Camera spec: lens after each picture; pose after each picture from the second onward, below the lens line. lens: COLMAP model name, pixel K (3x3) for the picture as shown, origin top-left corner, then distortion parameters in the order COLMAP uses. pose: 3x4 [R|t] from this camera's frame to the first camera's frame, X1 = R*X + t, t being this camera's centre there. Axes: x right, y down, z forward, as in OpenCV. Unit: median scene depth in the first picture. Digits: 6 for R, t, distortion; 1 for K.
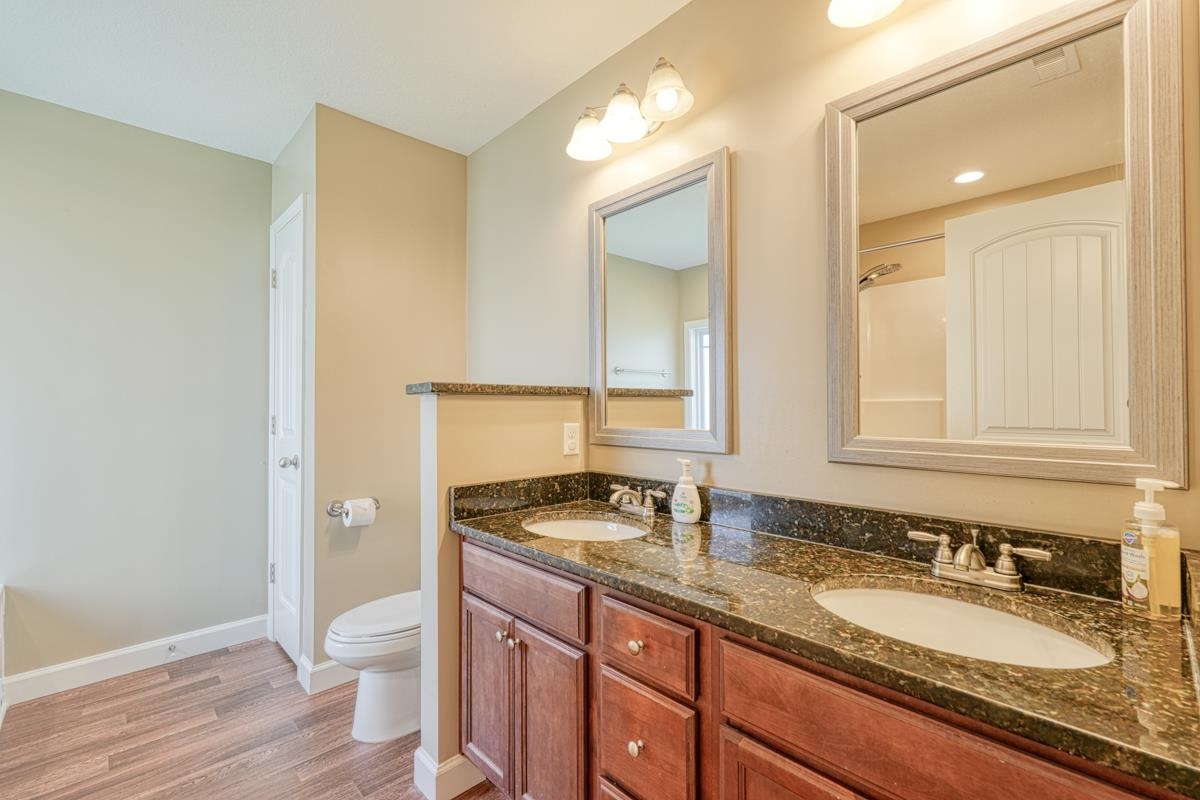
lens RADIAL K [[524.7, 0, 601.5], [0, 524.7, 402.4], [0, 0, 1]] dist [0.002929, 0.000075]
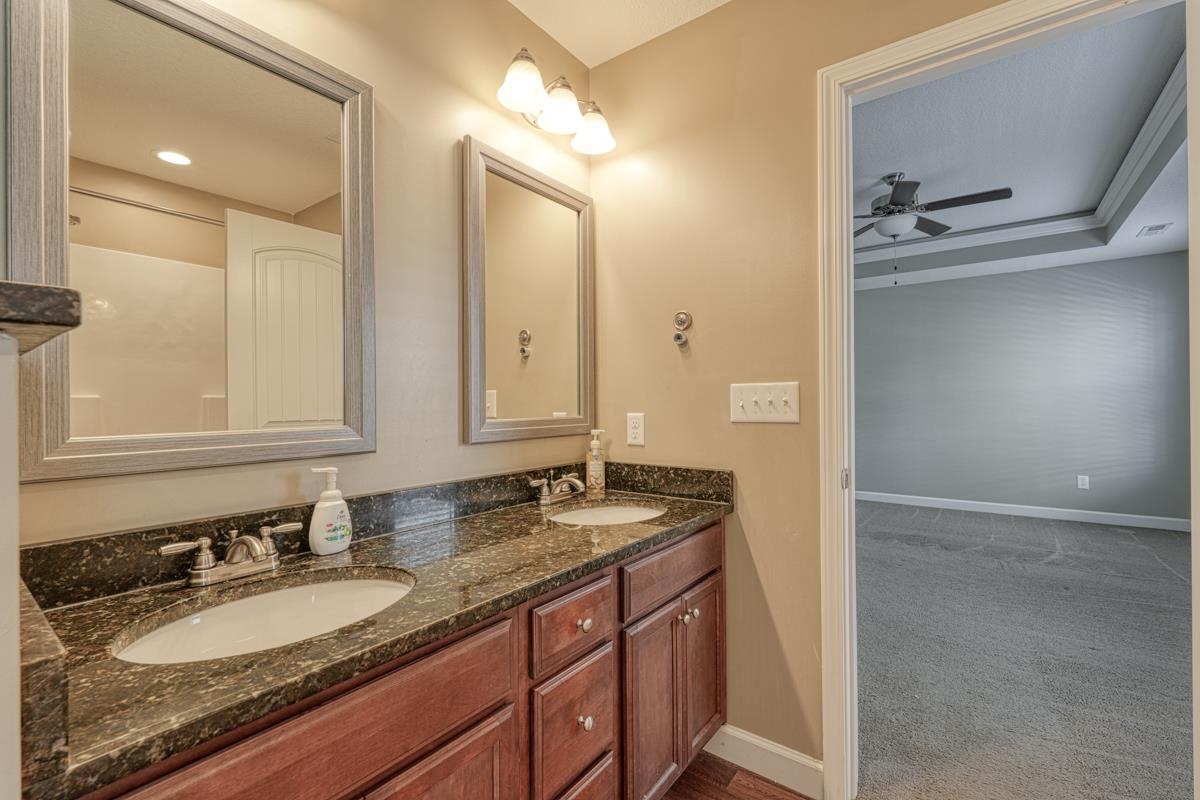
lens RADIAL K [[524.7, 0, 593.4], [0, 524.7, 395.8], [0, 0, 1]] dist [0.002929, 0.000075]
pose [[-0.160645, 0.013319, 0.986922, -0.573436], [0.001052, 0.999911, -0.013323, 0.016303], [-0.987012, -0.001102, -0.160644, 0.682805]]
